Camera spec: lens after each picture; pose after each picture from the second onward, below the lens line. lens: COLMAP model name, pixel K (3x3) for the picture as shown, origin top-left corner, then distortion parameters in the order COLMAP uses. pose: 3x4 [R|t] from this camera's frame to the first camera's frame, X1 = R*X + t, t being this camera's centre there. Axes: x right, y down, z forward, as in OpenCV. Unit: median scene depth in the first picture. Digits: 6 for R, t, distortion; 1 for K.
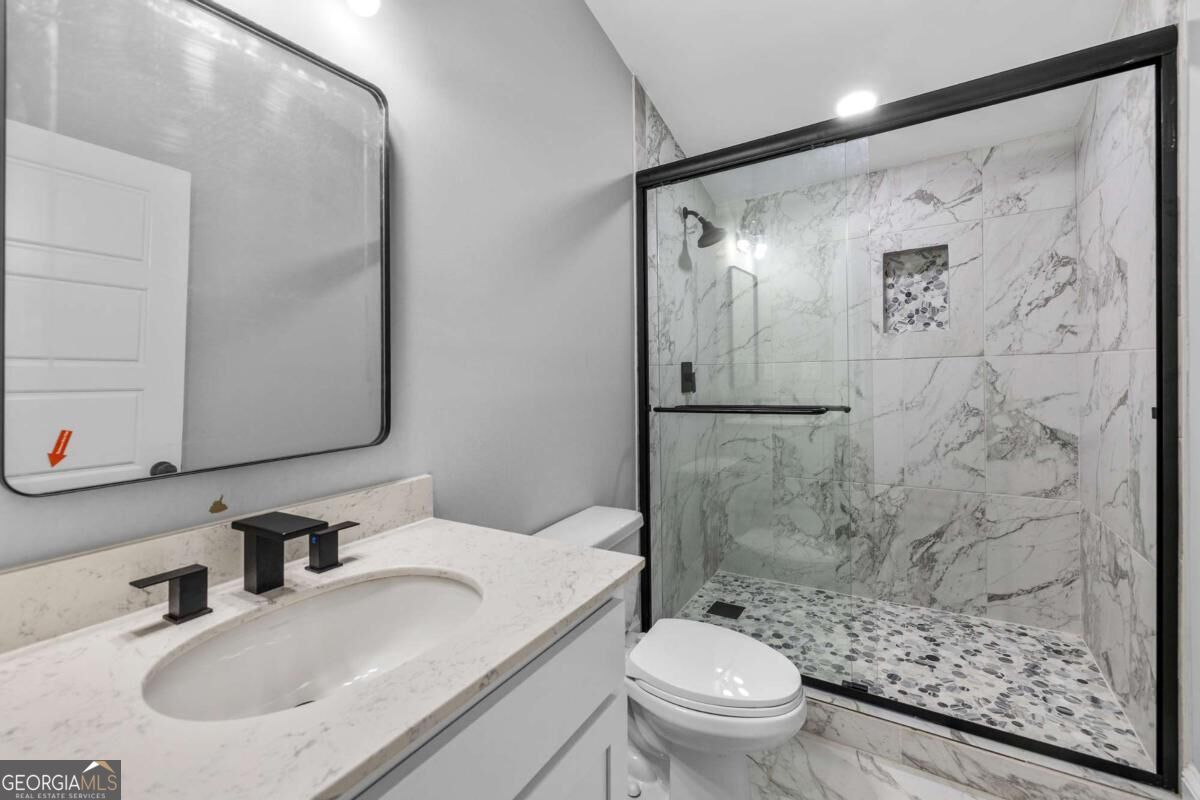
lens RADIAL K [[515.4, 0, 572.4], [0, 515.4, 394.3], [0, 0, 1]] dist [-0.002087, -0.000041]
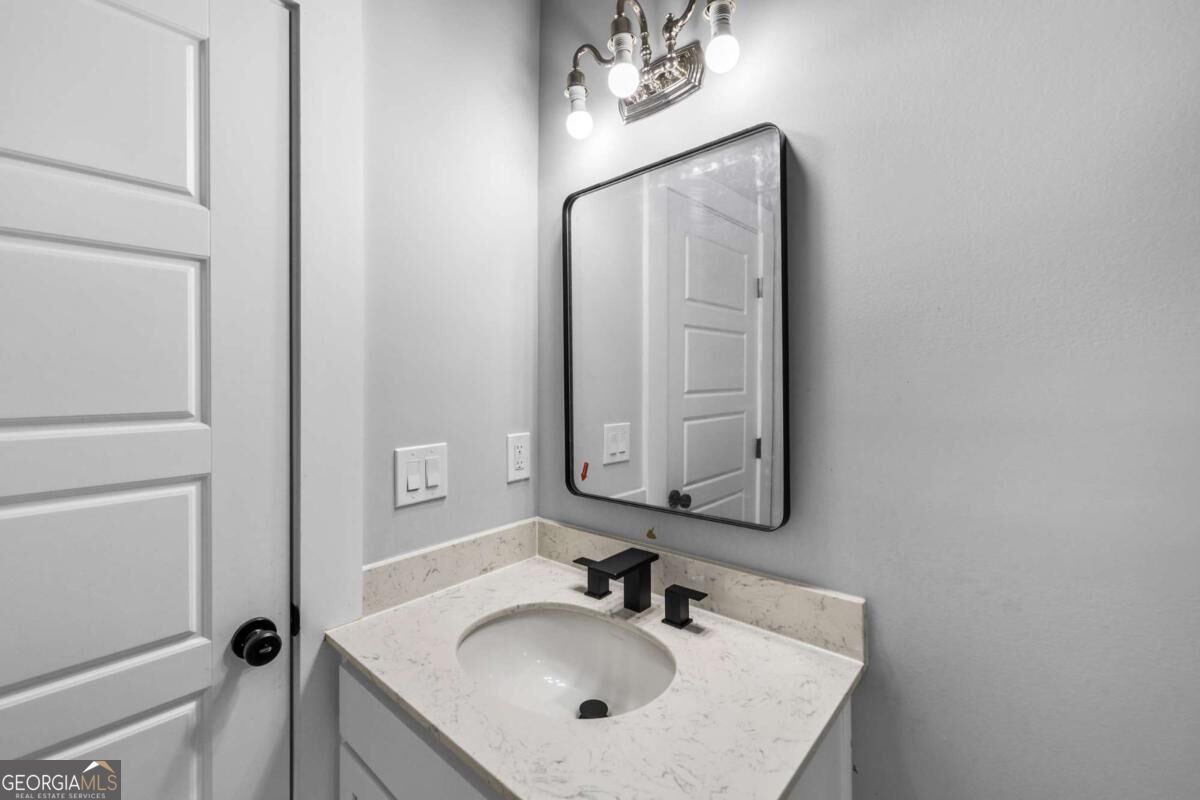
lens RADIAL K [[503.9, 0, 598.5], [0, 503.9, 389.4], [0, 0, 1]] dist [-0.000365, 0.000086]
pose [[-0.142814, 0.043002, -0.988815, 0.585538], [-0.023595, 0.998624, 0.046836, -0.206710], [0.989468, 0.030020, -0.141603, 0.971125]]
